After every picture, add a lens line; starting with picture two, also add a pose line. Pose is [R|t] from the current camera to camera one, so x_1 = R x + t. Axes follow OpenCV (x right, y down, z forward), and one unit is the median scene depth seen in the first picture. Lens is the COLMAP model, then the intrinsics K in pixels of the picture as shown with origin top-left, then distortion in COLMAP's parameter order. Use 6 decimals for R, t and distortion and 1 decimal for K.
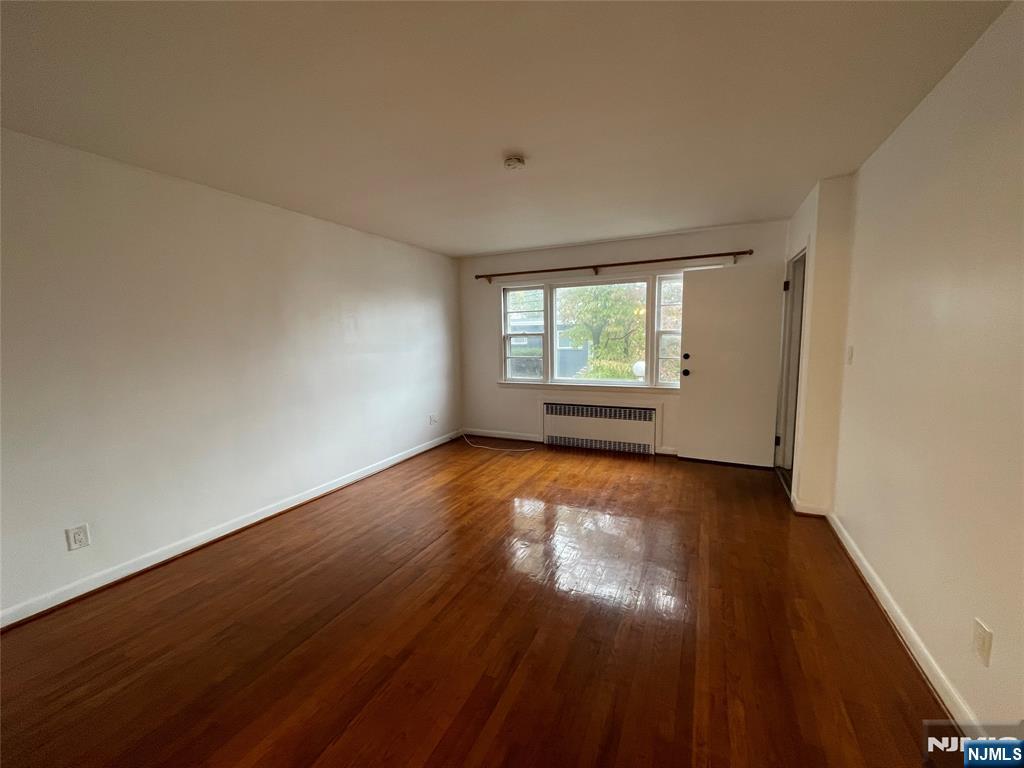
lens RADIAL K [[413.4, 0, 514.2], [0, 413.4, 385.1], [0, 0, 1]] dist [-0.001212, -0.000121]
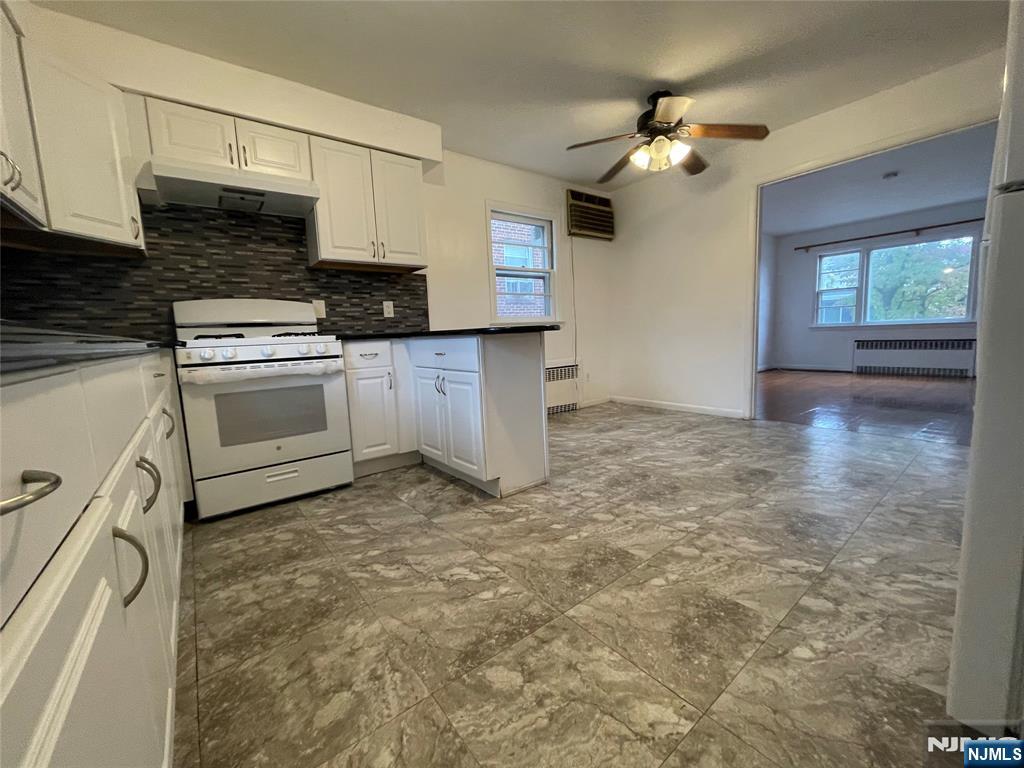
lens RADIAL K [[413.4, 0, 514.2], [0, 413.4, 385.1], [0, 0, 1]] dist [-0.001212, -0.000121]
pose [[0.889137, 0.039219, -0.455958, -0.299147], [-0.028430, 0.999130, 0.030499, 0.183934], [0.456757, -0.014155, 0.889479, -0.685090]]
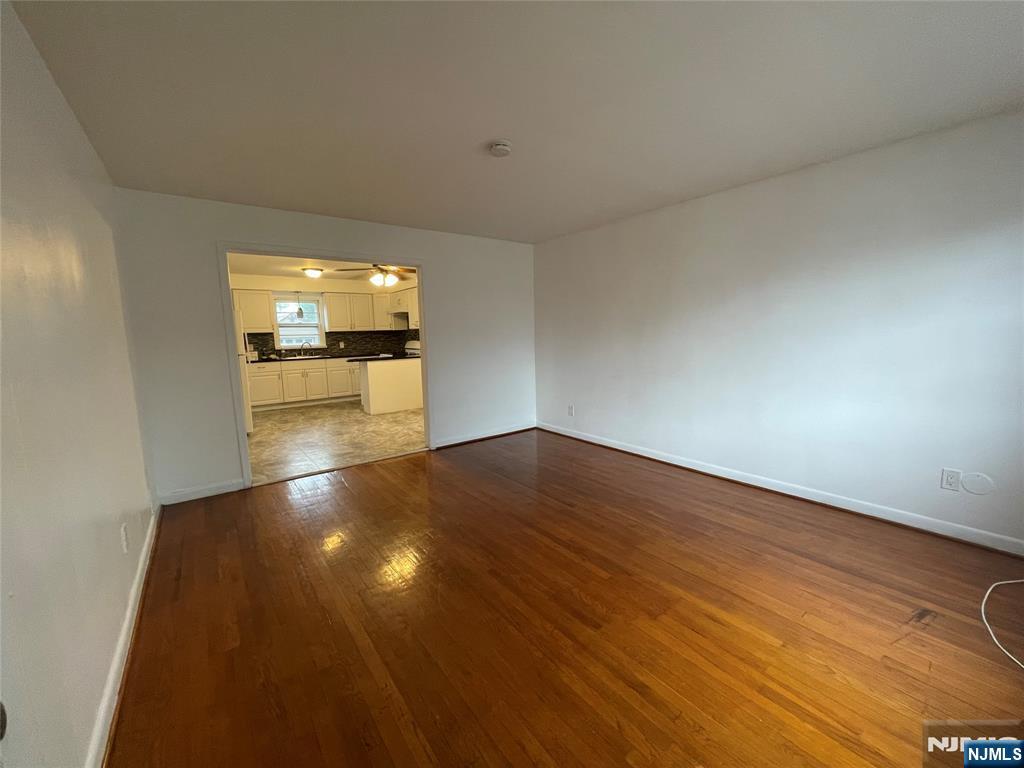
lens RADIAL K [[413.4, 0, 514.2], [0, 413.4, 385.1], [0, 0, 1]] dist [-0.001212, -0.000121]
pose [[-0.462105, 0.147684, -0.874442, 0.397197], [-0.075801, 0.975850, 0.204868, -0.077182], [0.883580, 0.160955, -0.439751, 0.654750]]
